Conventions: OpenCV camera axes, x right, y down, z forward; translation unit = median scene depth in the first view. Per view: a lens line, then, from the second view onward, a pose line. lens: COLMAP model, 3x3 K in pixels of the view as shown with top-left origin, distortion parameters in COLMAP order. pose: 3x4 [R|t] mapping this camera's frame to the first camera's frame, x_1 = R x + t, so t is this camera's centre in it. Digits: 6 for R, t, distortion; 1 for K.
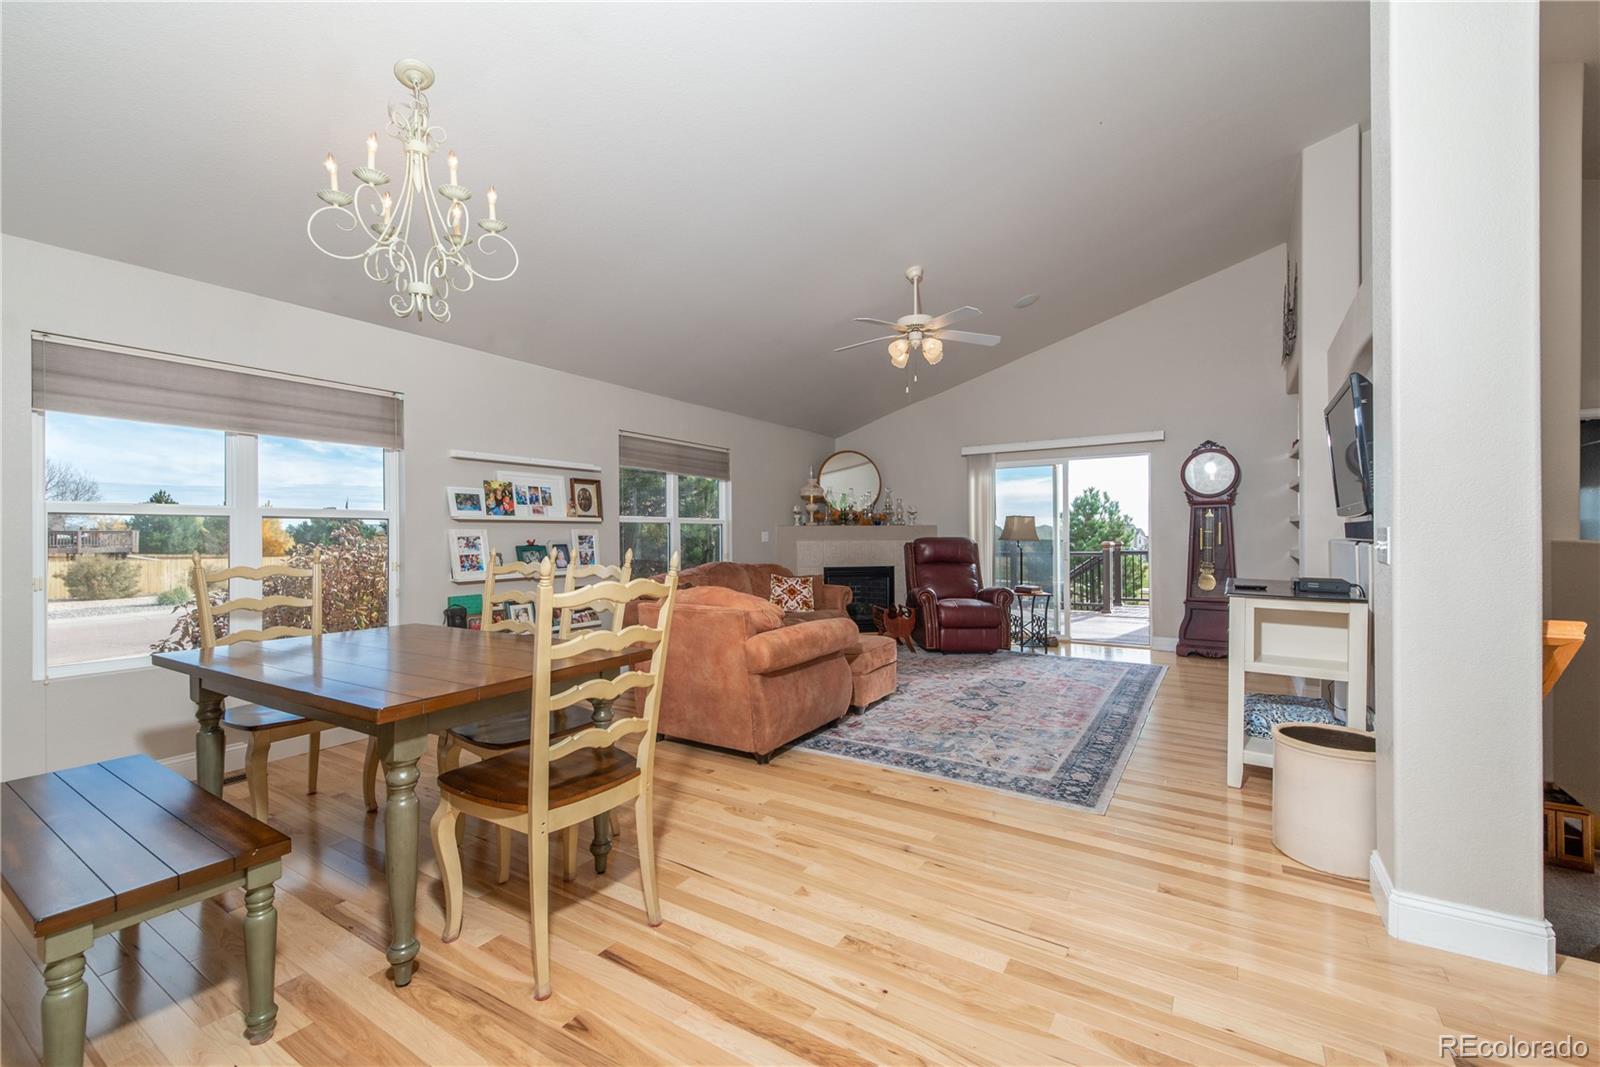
lens RADIAL K [[694.3, 0, 800.0], [0, 694.3, 533.5], [0, 0, 1]] dist [0.003066, 0.000142]
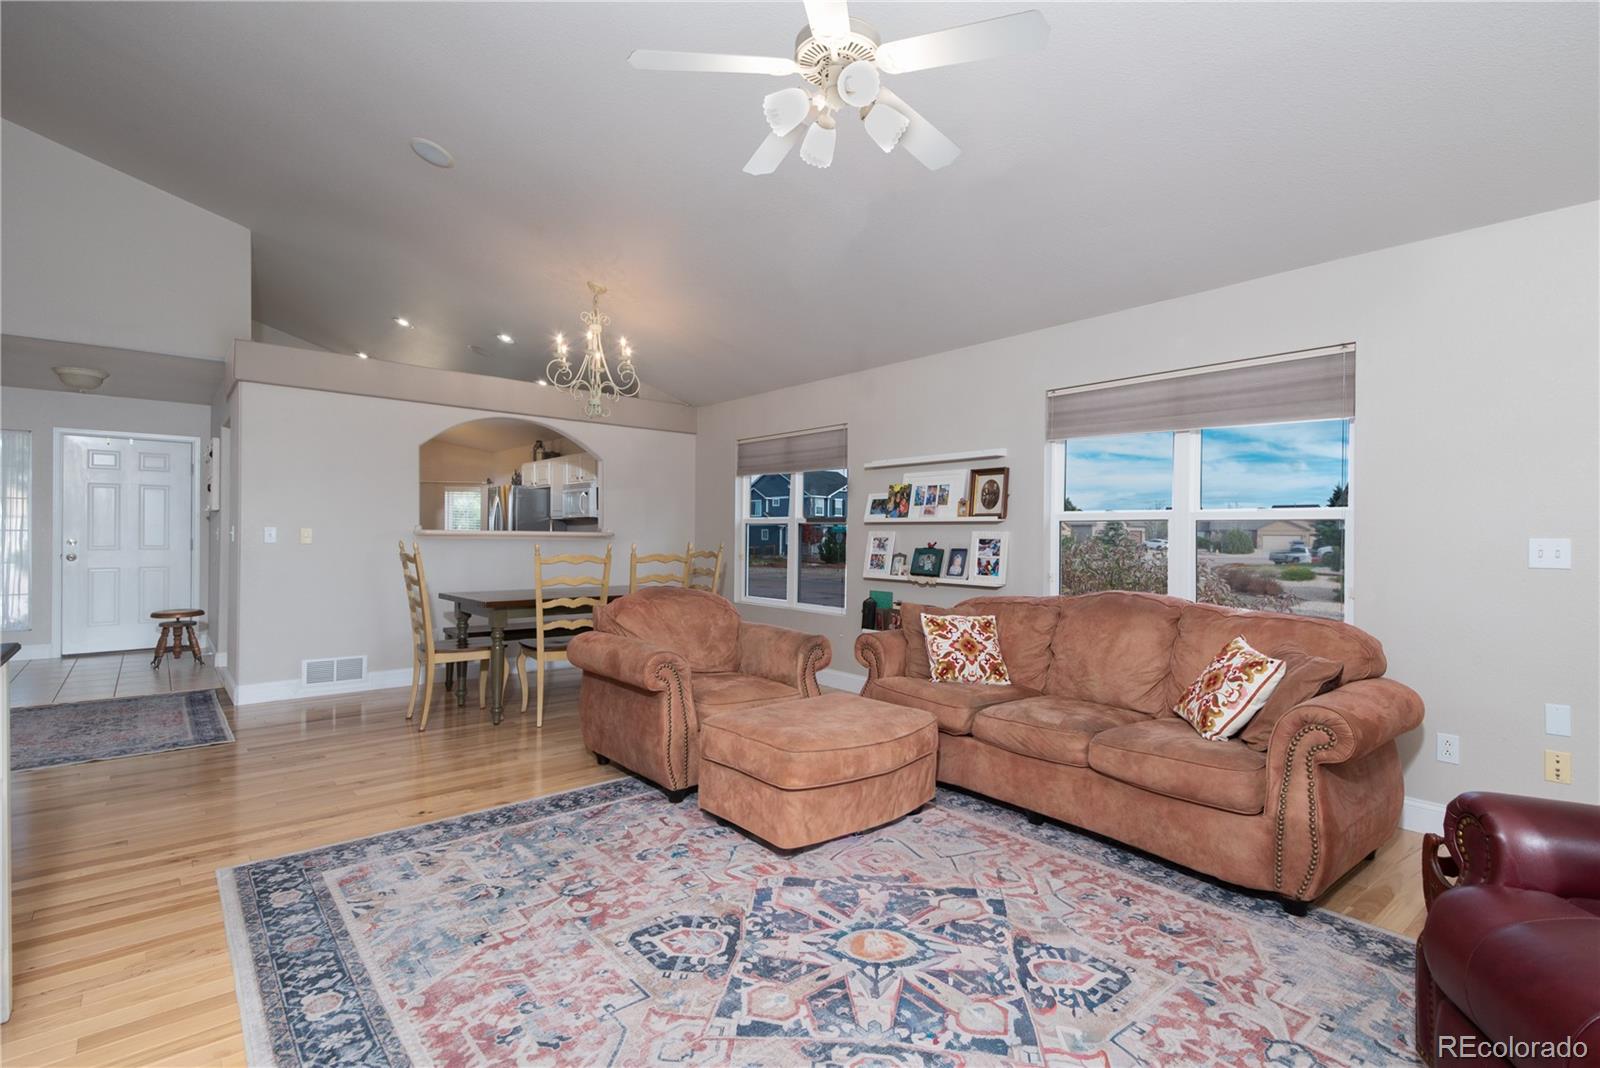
lens RADIAL K [[778.1, 0, 800.0], [0, 778.1, 534.0], [0, 0, 1]] dist [0.088589, -0.048501]
pose [[-0.333835, 0.007671, -0.942600, 0.815920], [-0.001914, 0.999959, 0.008815, -0.013744], [0.942630, 0.004747, -0.333807, 1.446930]]
